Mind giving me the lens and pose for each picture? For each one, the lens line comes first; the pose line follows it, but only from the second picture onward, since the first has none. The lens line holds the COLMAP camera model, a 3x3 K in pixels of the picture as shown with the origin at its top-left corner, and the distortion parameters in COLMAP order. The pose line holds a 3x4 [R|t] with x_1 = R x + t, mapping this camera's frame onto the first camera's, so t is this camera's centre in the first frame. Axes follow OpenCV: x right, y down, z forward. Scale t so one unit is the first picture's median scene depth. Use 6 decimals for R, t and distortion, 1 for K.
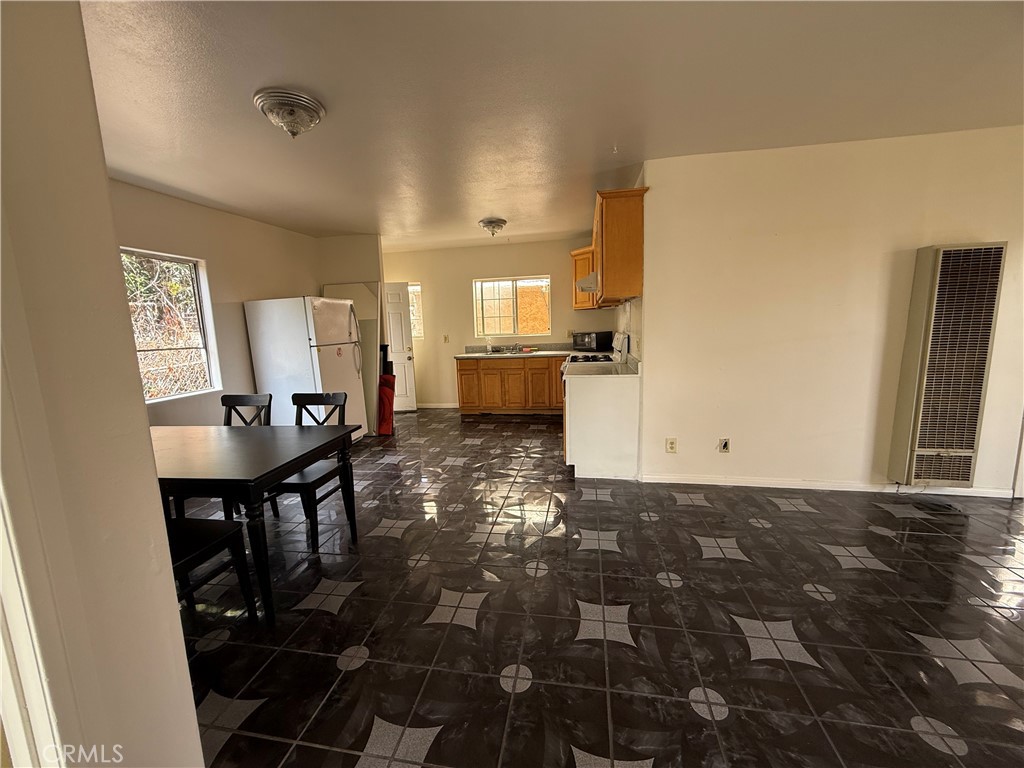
lens RADIAL K [[407.0, 0, 508.7], [0, 407.0, 383.2], [0, 0, 1]] dist [0.000805, 0.000194]
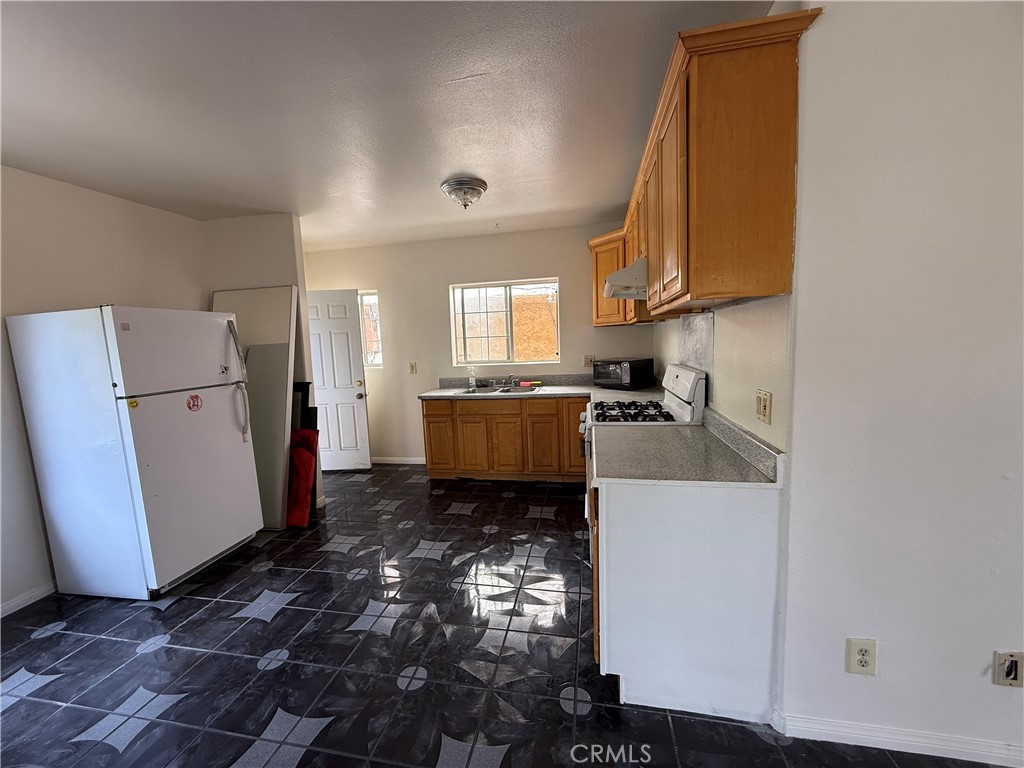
lens RADIAL K [[407.0, 0, 508.7], [0, 407.0, 383.2], [0, 0, 1]] dist [0.000805, 0.000194]
pose [[0.999825, -0.003766, -0.018340, 0.031148], [0.003051, 0.999239, -0.038874, -0.062445], [0.018472, 0.038811, 0.999076, 0.334213]]
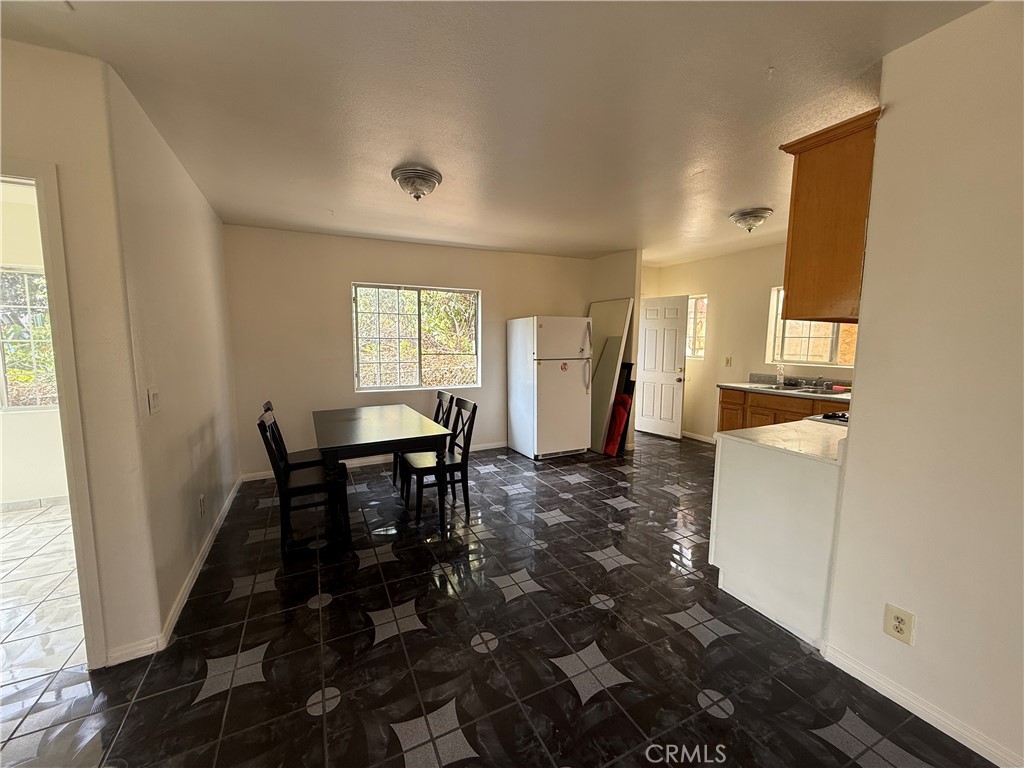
lens RADIAL K [[407.0, 0, 508.7], [0, 407.0, 383.2], [0, 0, 1]] dist [0.000805, 0.000194]
pose [[0.592934, 0.124929, -0.795501, 0.276497], [-0.142668, 0.988561, 0.048909, -0.050492], [0.792512, 0.084493, 0.603975, 0.185685]]
